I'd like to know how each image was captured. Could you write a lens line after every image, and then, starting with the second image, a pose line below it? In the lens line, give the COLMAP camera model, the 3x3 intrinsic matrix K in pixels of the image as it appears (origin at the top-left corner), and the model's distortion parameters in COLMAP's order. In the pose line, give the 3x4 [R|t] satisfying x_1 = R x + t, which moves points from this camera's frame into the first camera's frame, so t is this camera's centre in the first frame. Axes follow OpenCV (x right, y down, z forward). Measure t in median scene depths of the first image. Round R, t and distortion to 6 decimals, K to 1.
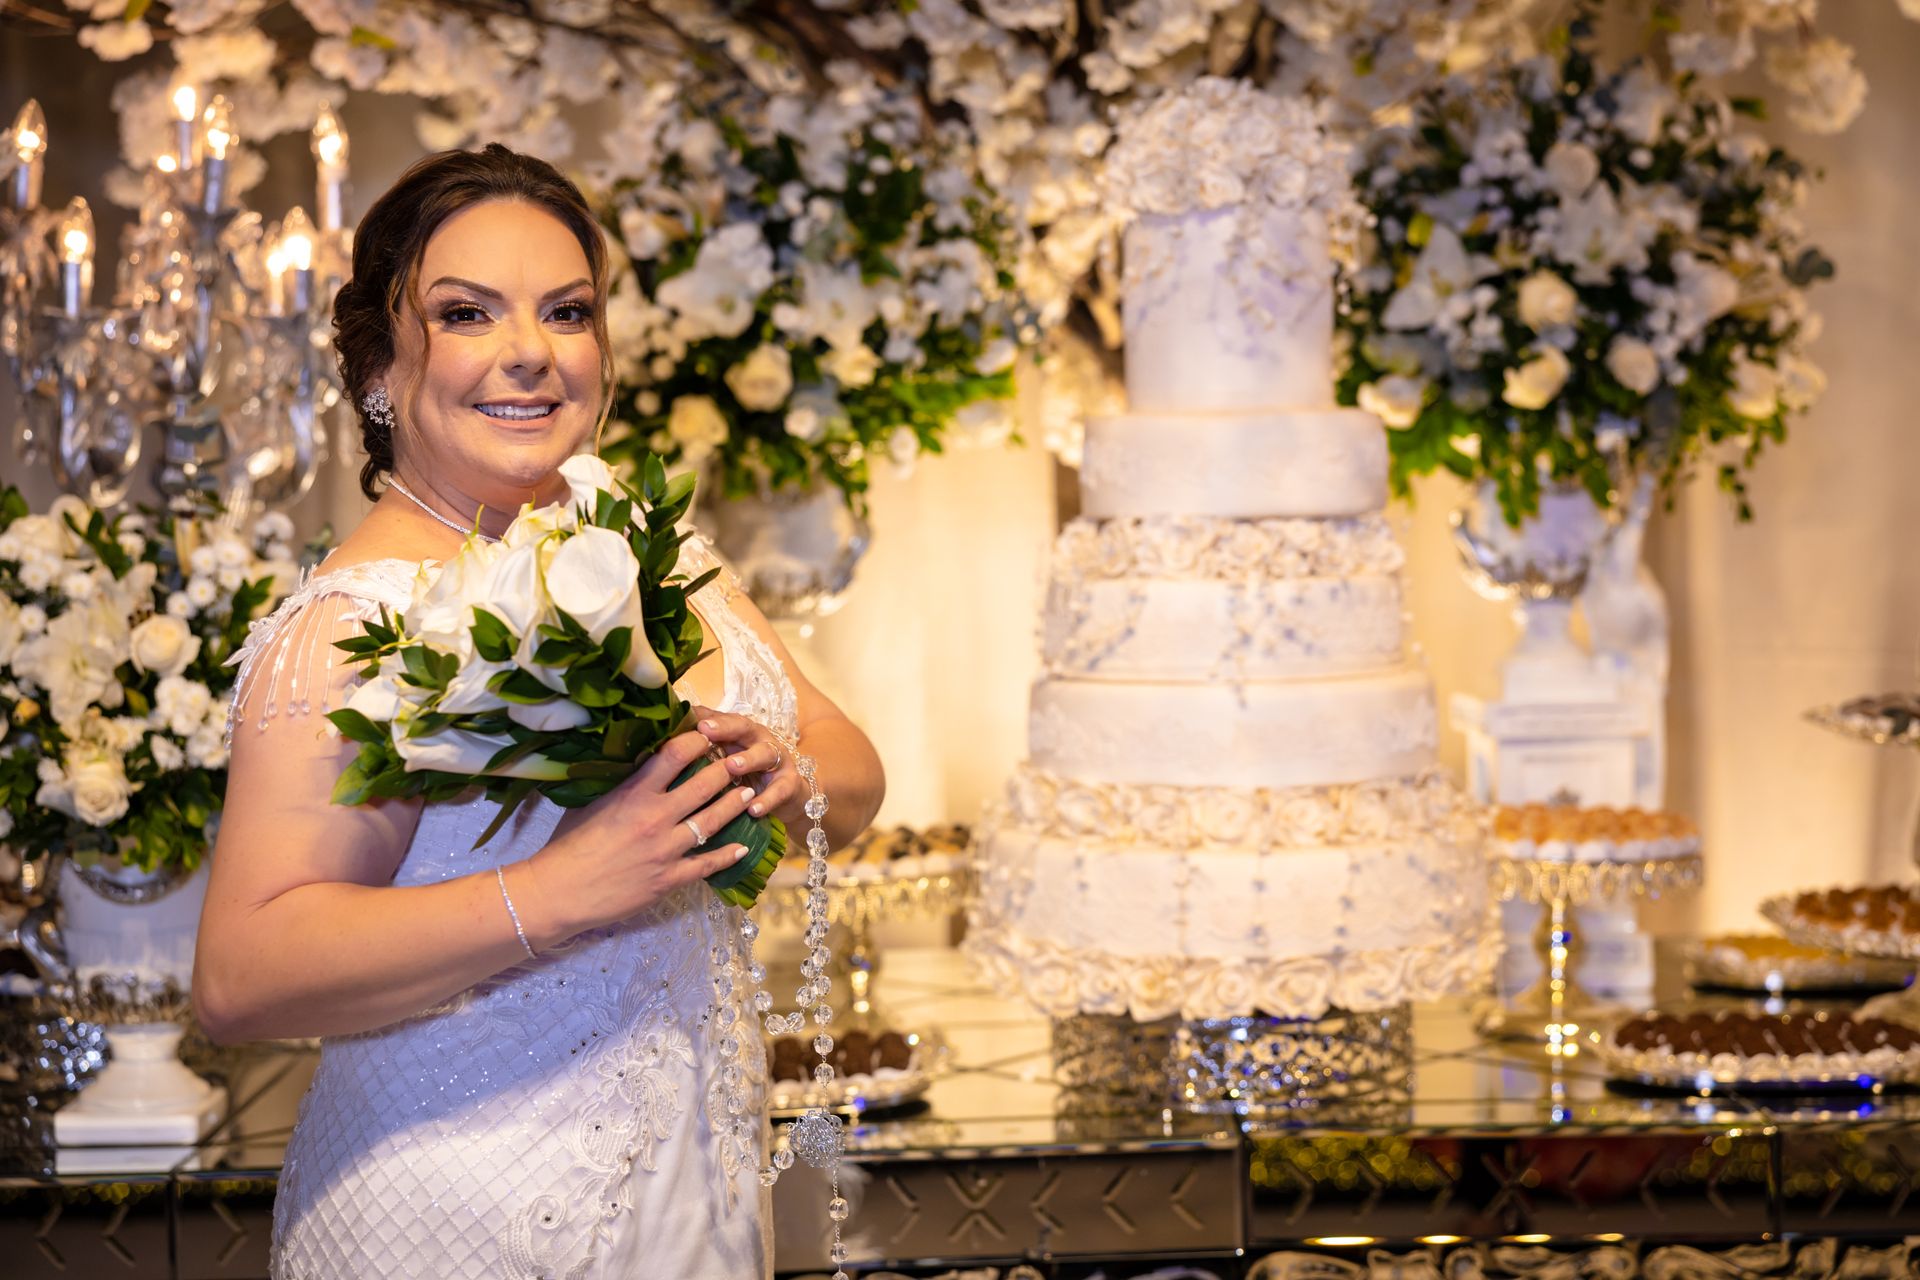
lens RADIAL K [[3208.4, 0, 980.3], [0, 3208.4, 589.1], [0, 0, 1]] dist [0.004846, 0.000000]
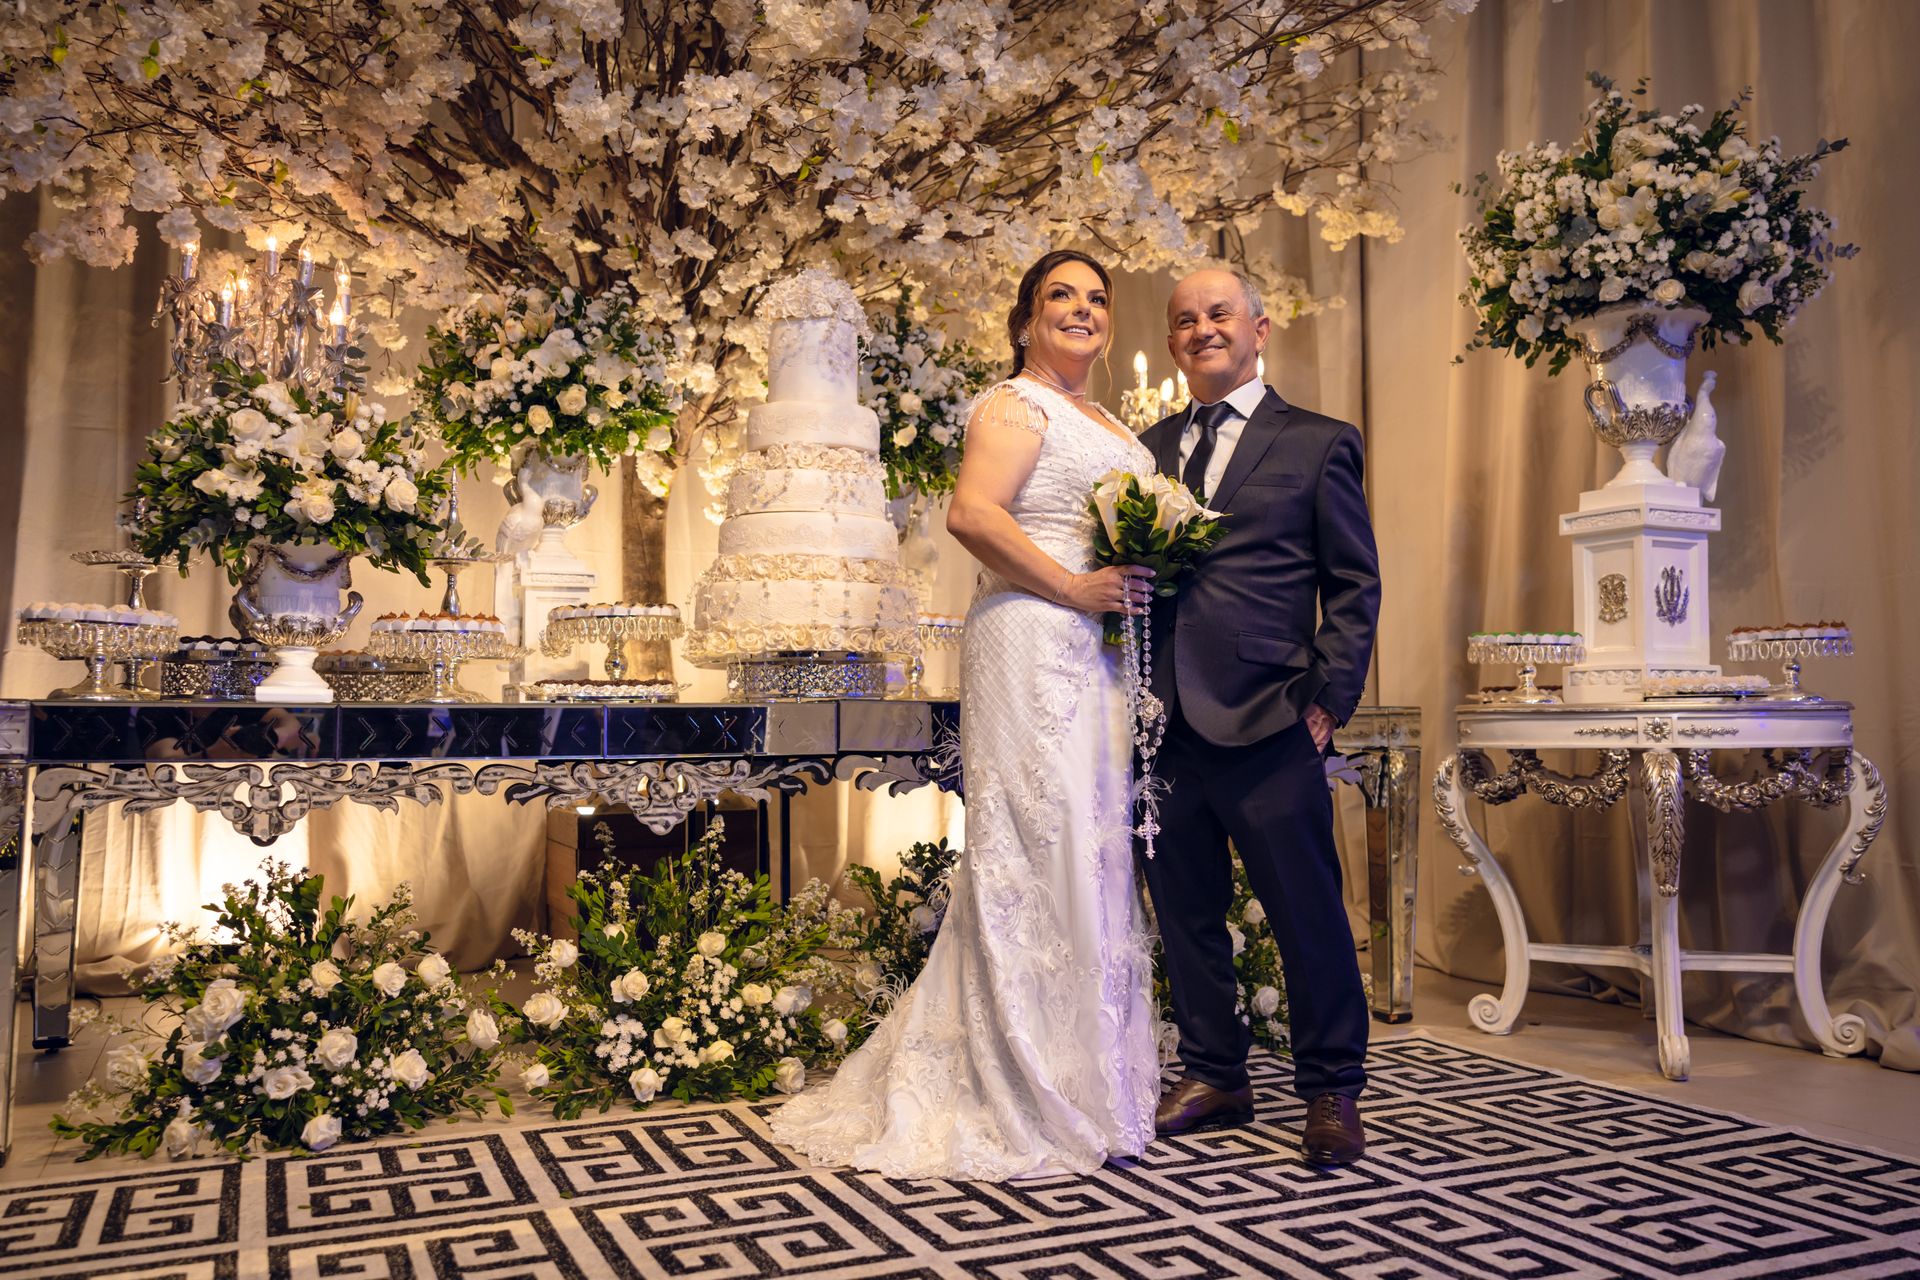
lens RADIAL K [[1556.2, 0, 972.0], [0, 1556.2, 638.4], [0, 0, 1]] dist [0.003752, 0.000172]
pose [[0.911348, 0.045830, 0.409078, -0.244812], [-0.001636, 0.994178, -0.107737, 0.207268], [-0.411634, 0.097516, 0.906117, -0.048120]]
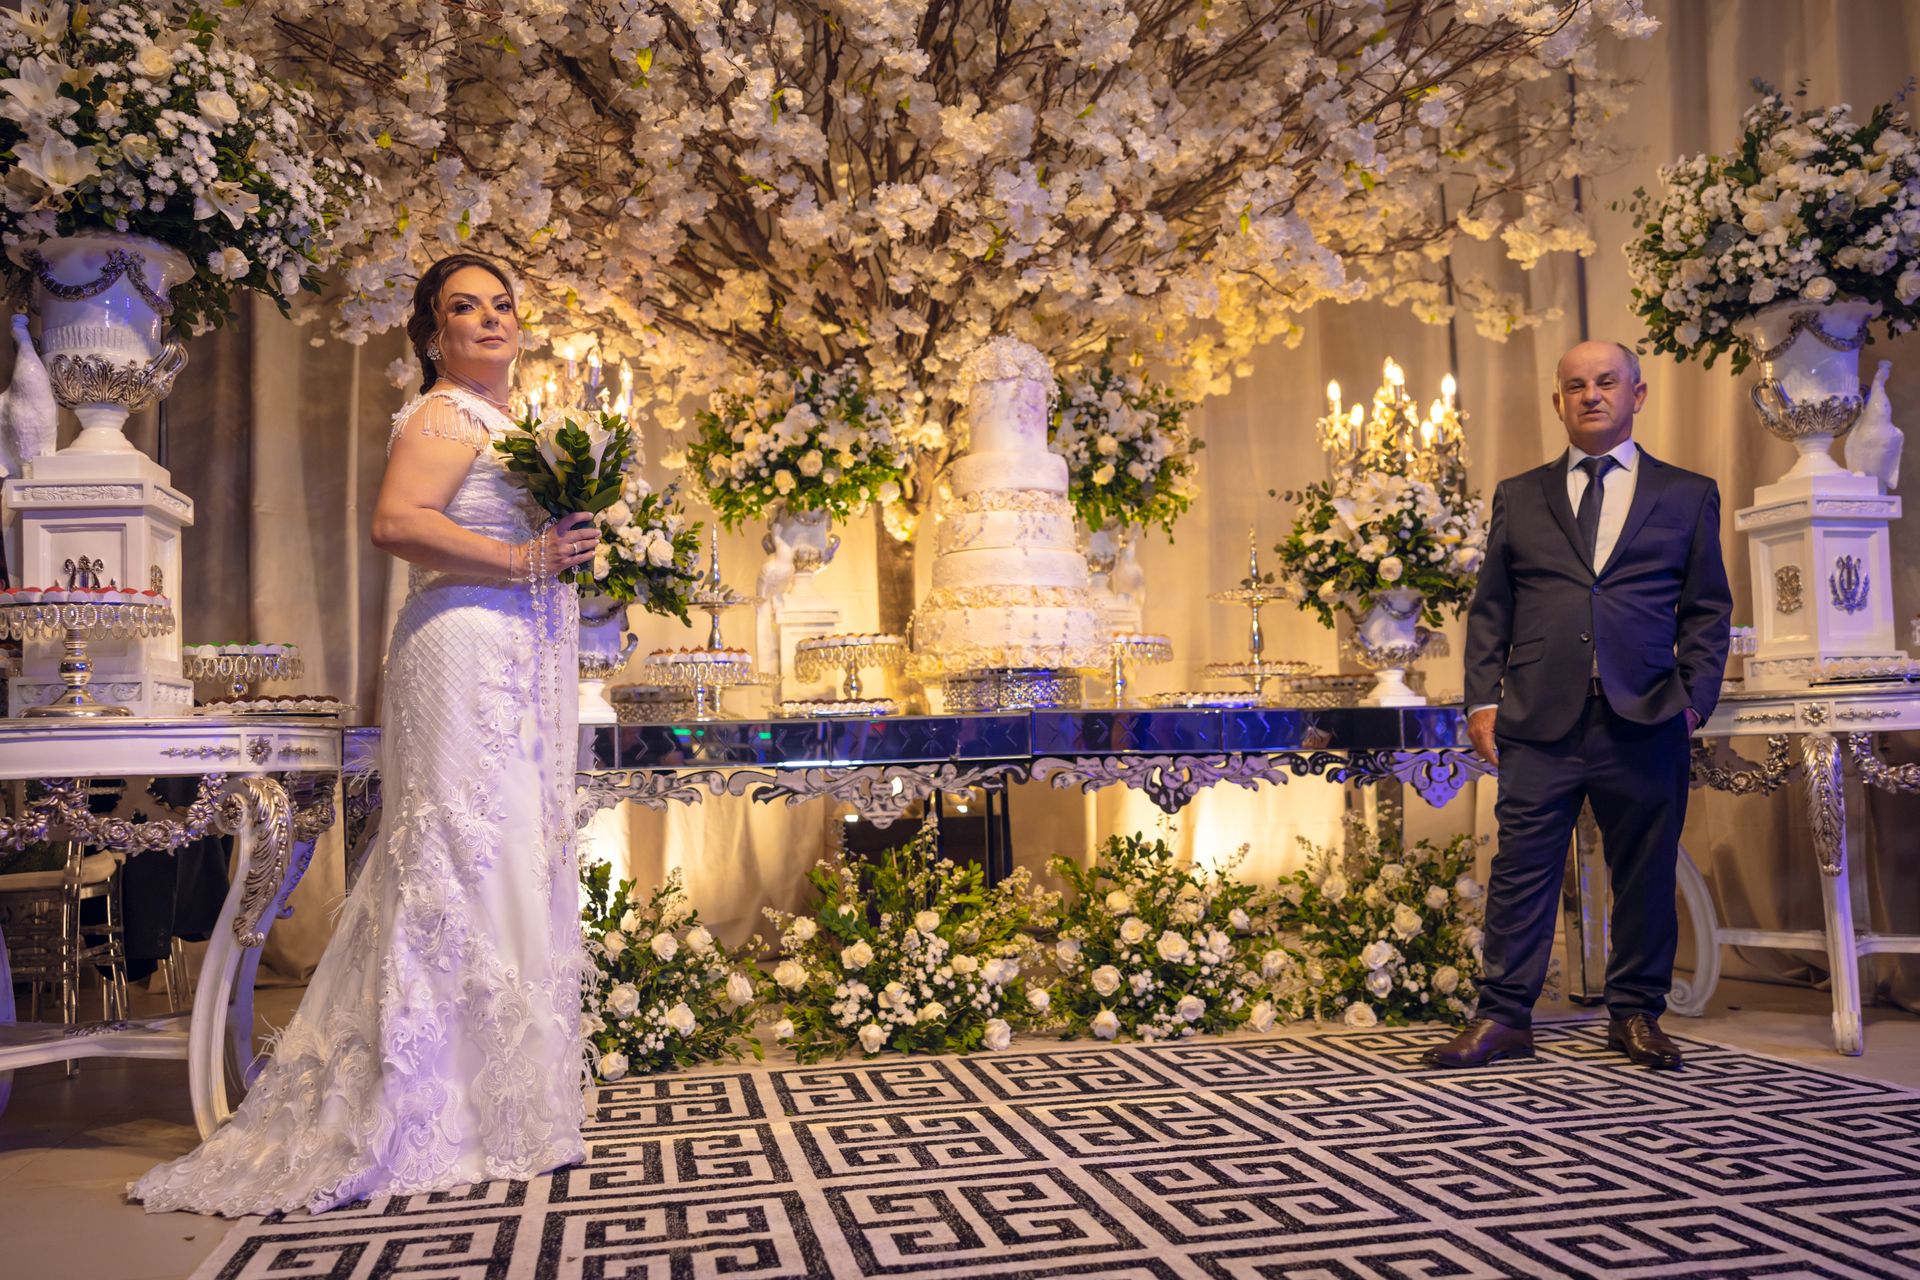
lens RADIAL K [[1556.2, 0, 960.7], [0, 1556.2, 642.8], [0, 0, 1]] dist [0.003752, 0.000172]
pose [[0.979984, 0.013815, 0.198595, -0.194777], [0.011400, 0.992058, -0.125267, 0.231471], [-0.198748, 0.125024, 0.972043, -0.205760]]
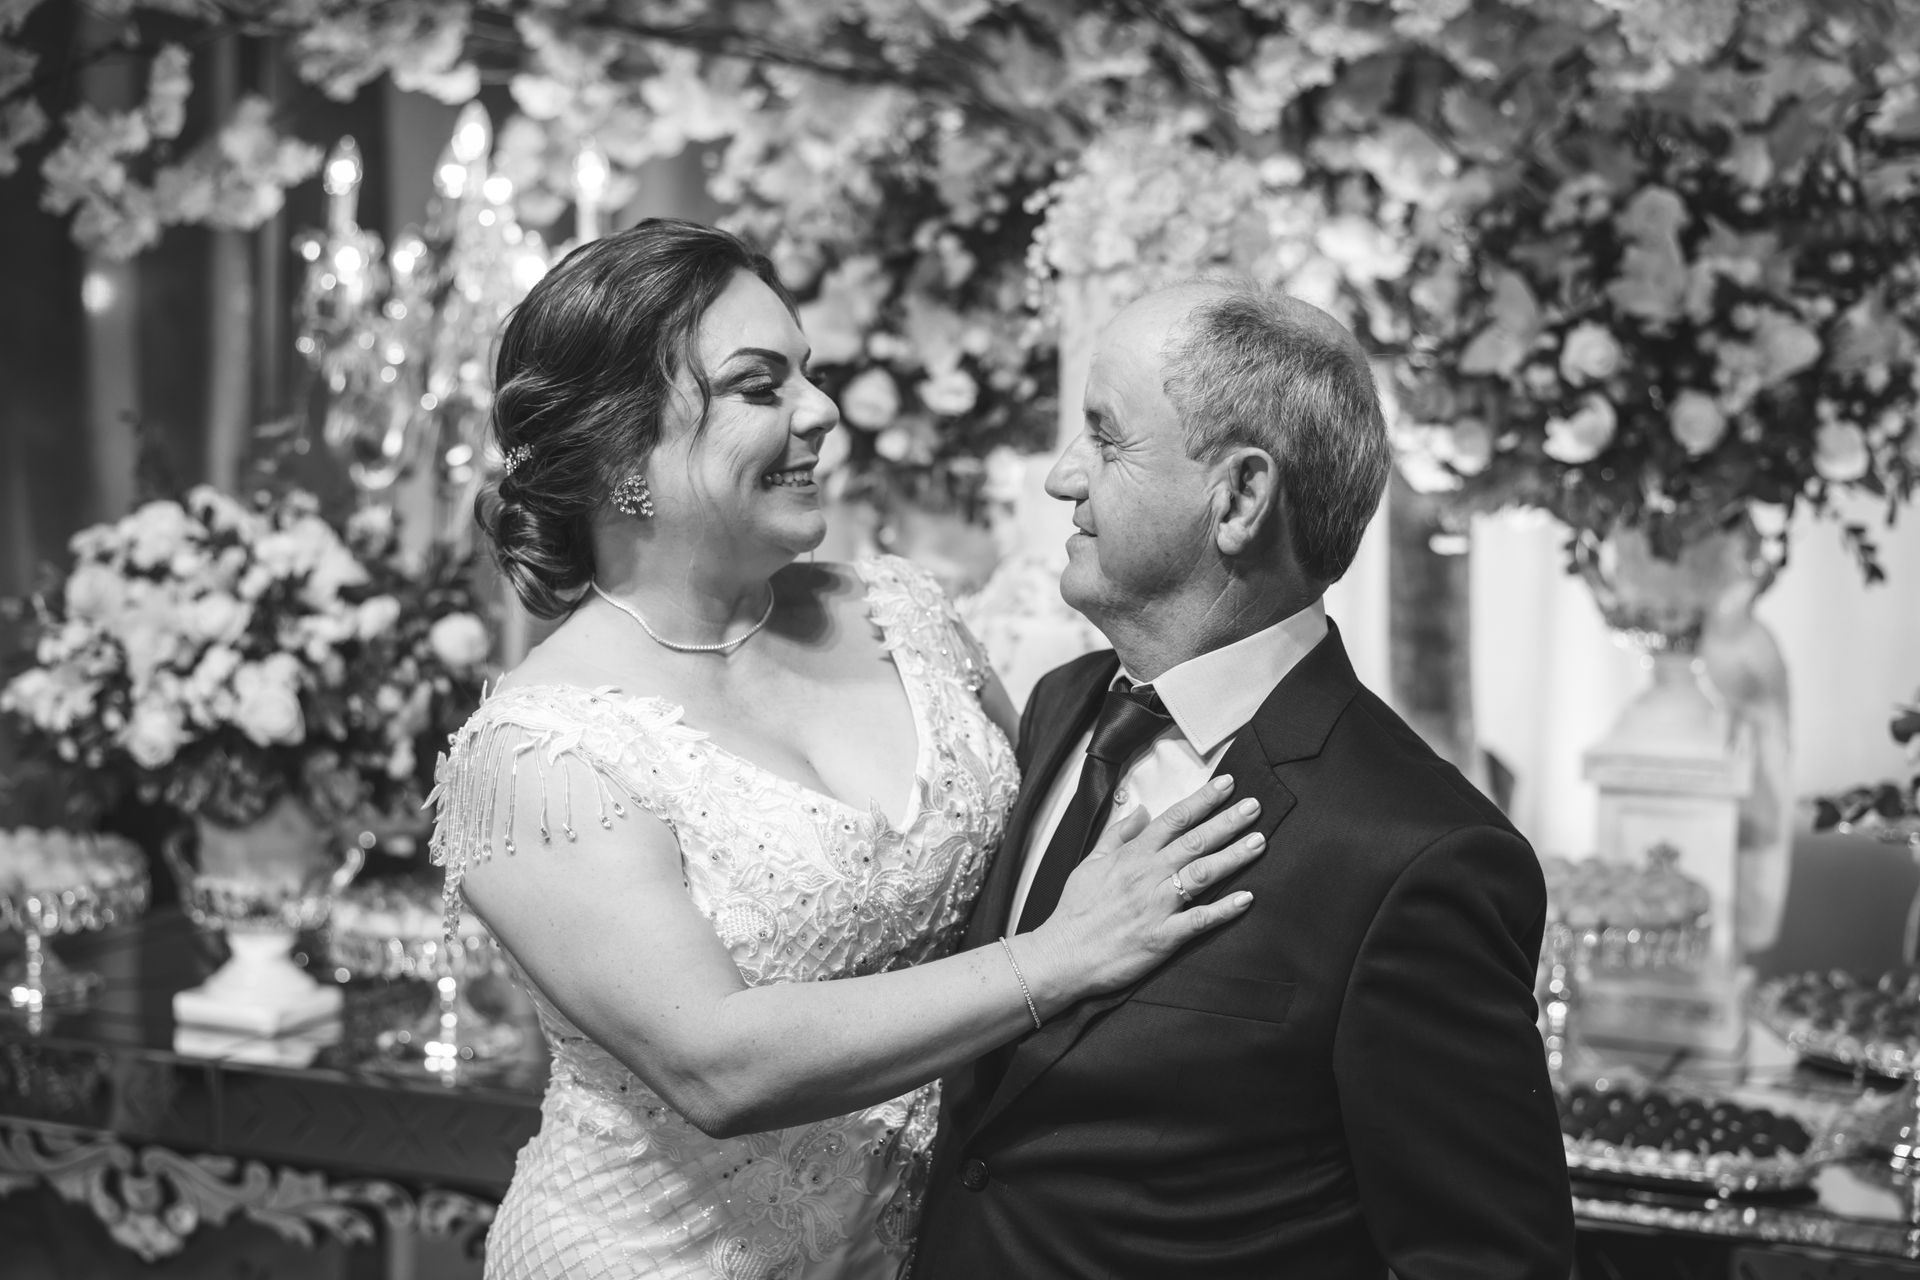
lens RADIAL K [[3010.7, 0, 926.1], [0, 3010.7, 646.6], [0, 0, 1]] dist [0.017837, 0.000000]
pose [[0.912267, 0.071187, -0.403363, 0.367712], [-0.050426, 0.996809, 0.061873, -0.046655], [0.406480, -0.036105, 0.912946, 0.068409]]
